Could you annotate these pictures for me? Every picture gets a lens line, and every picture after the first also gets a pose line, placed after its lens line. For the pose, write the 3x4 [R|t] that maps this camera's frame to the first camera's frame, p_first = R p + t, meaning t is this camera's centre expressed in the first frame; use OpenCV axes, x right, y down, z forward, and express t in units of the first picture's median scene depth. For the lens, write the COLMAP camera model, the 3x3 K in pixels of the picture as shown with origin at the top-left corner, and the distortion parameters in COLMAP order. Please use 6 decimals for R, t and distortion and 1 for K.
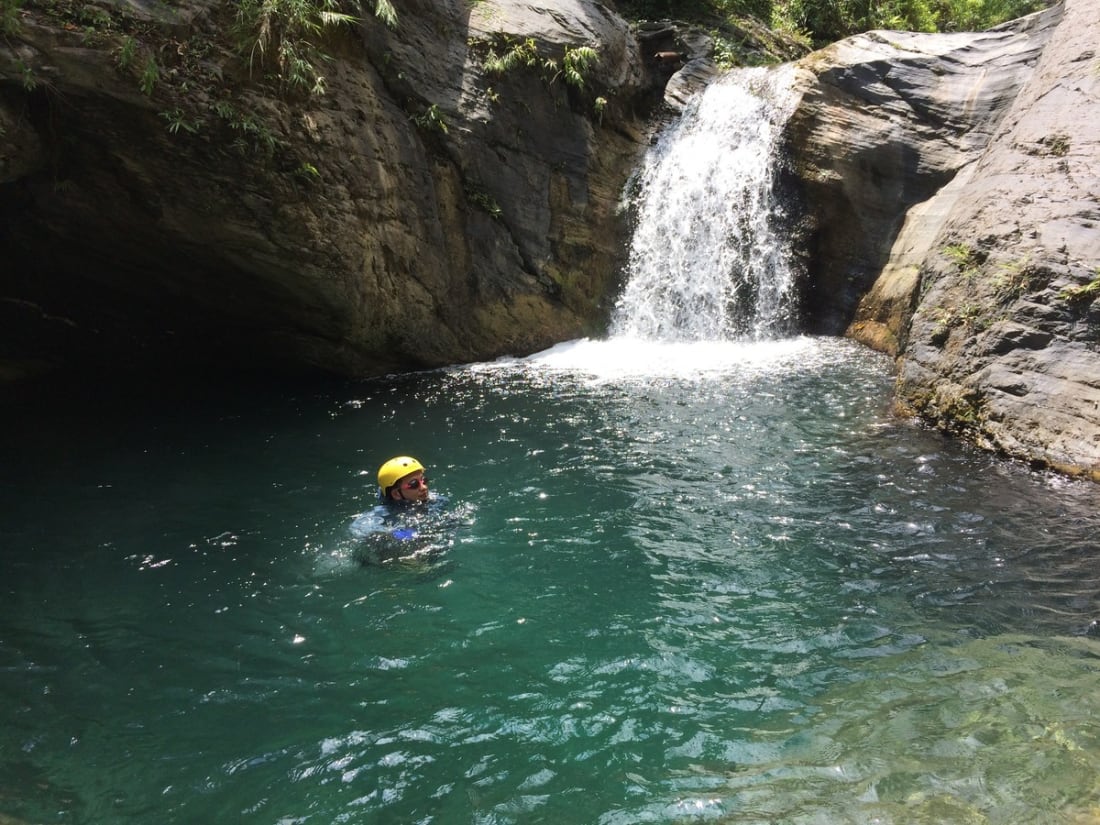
lens RADIAL K [[951.3, 0, 546.7], [0, 951.3, 400.9], [0, 0, 1]] dist [0.080010, -0.121526]
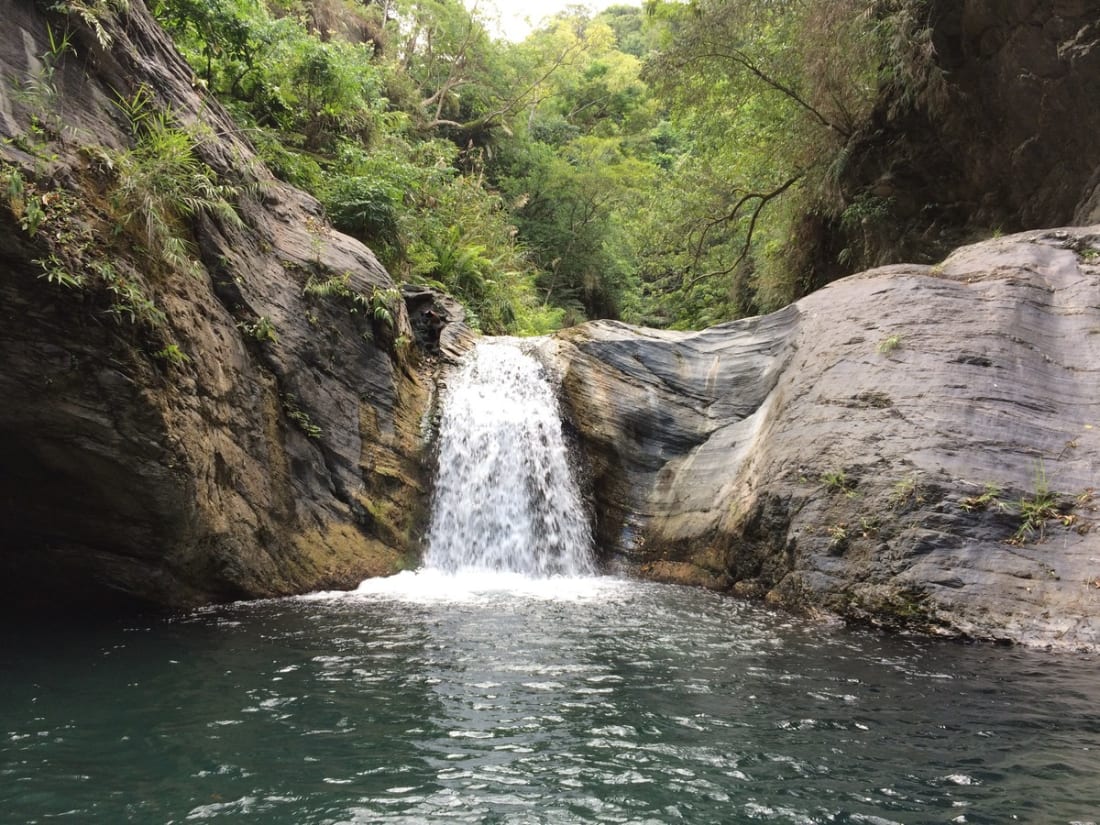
lens RADIAL K [[951.3, 0, 546.7], [0, 951.3, 400.9], [0, 0, 1]] dist [0.080010, -0.121526]
pose [[0.890104, 0.100004, 0.444651, -0.271095], [0.040967, 0.954125, -0.296593, 0.057781], [-0.453913, 0.282214, 0.845173, 0.104390]]
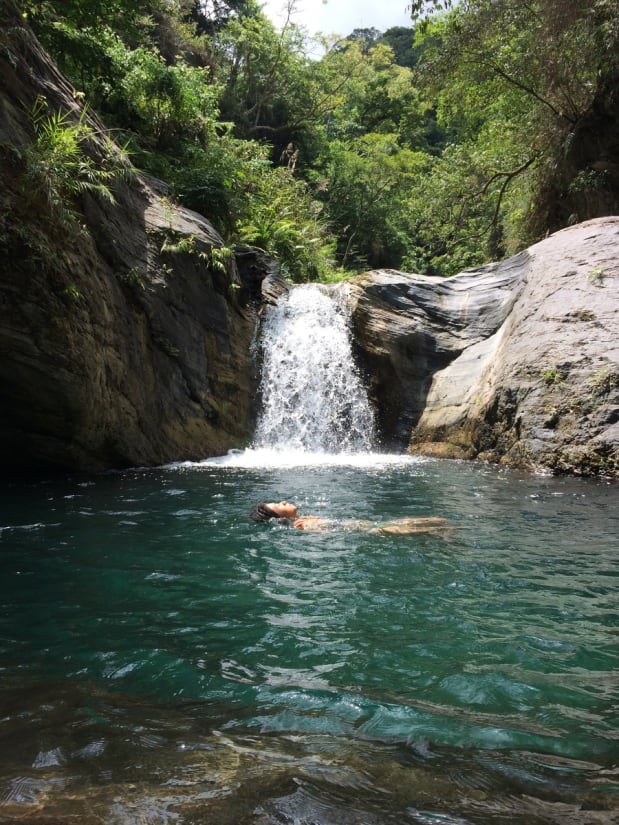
lens RADIAL K [[713.5, 0, 309.5], [0, 713.5, 412.5], [0, 0, 1]] dist [0.080010, -0.121526]
pose [[0.913649, 0.040119, 0.404519, -0.277046], [0.049154, 0.976912, -0.207908, 0.092941], [-0.403521, 0.209839, 0.890583, 0.079016]]
